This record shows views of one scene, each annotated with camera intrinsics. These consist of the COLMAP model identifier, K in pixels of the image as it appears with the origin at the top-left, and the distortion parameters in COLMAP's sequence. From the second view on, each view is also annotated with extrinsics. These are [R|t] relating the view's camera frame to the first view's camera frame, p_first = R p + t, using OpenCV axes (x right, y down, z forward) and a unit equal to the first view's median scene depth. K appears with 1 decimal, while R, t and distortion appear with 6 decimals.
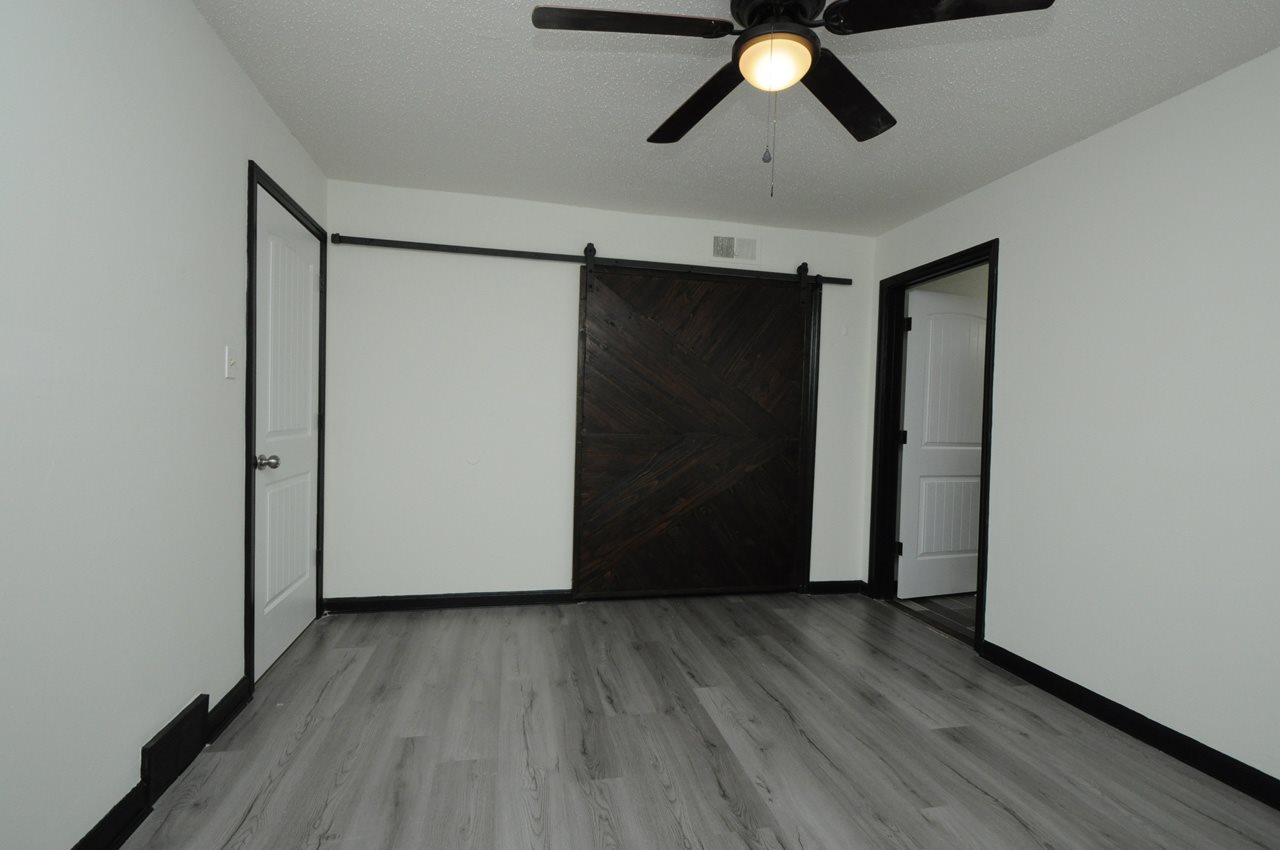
lens RADIAL K [[626.9, 0, 653.7], [0, 626.9, 434.0], [0, 0, 1]] dist [0.002194, -0.000347]
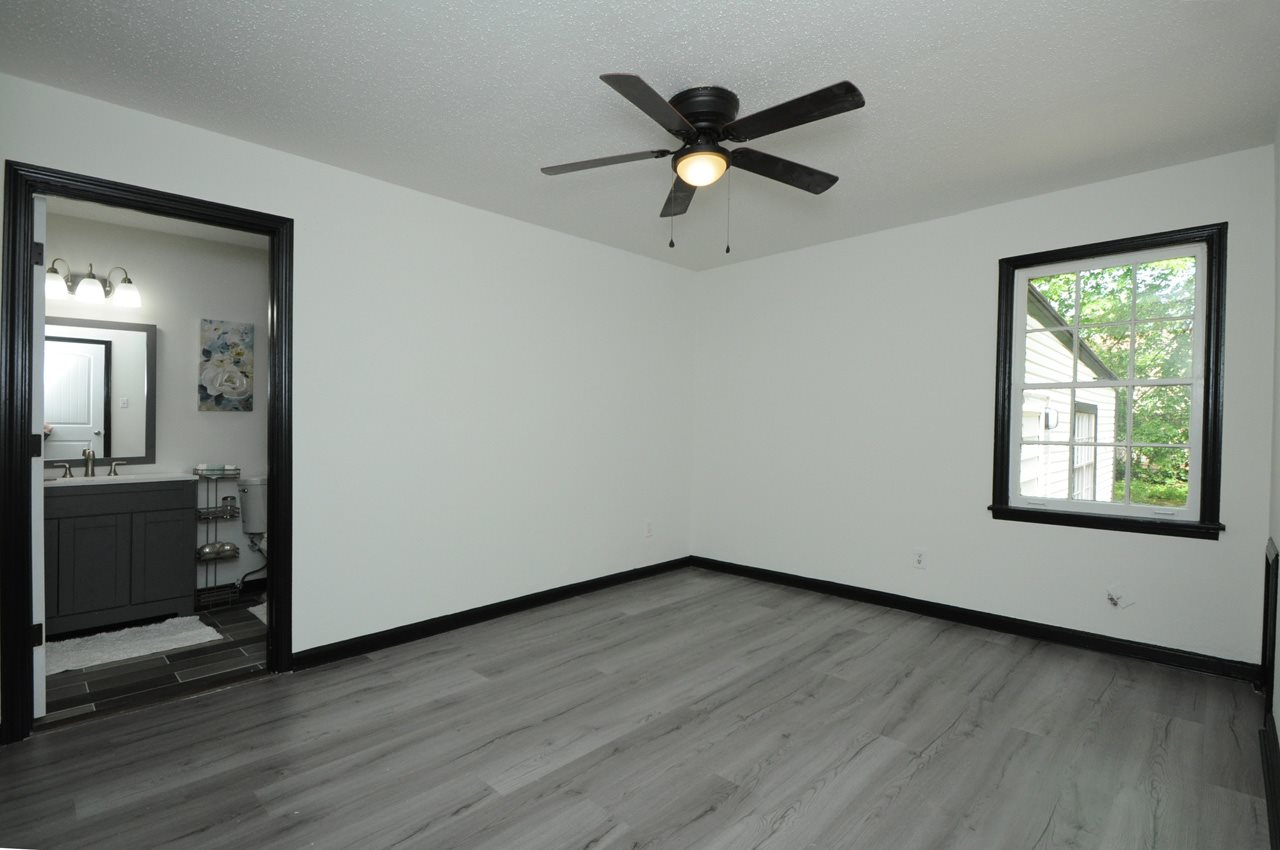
lens RADIAL K [[618.5, 0, 635.3], [0, 618.5, 425.0], [0, 0, 1]] dist [0.000728, -0.000418]
pose [[-0.559641, -0.027888, 0.828265, -0.677995], [0.006618, 0.999251, 0.038117, -0.062584], [-0.828708, 0.026813, -0.559038, 1.394501]]
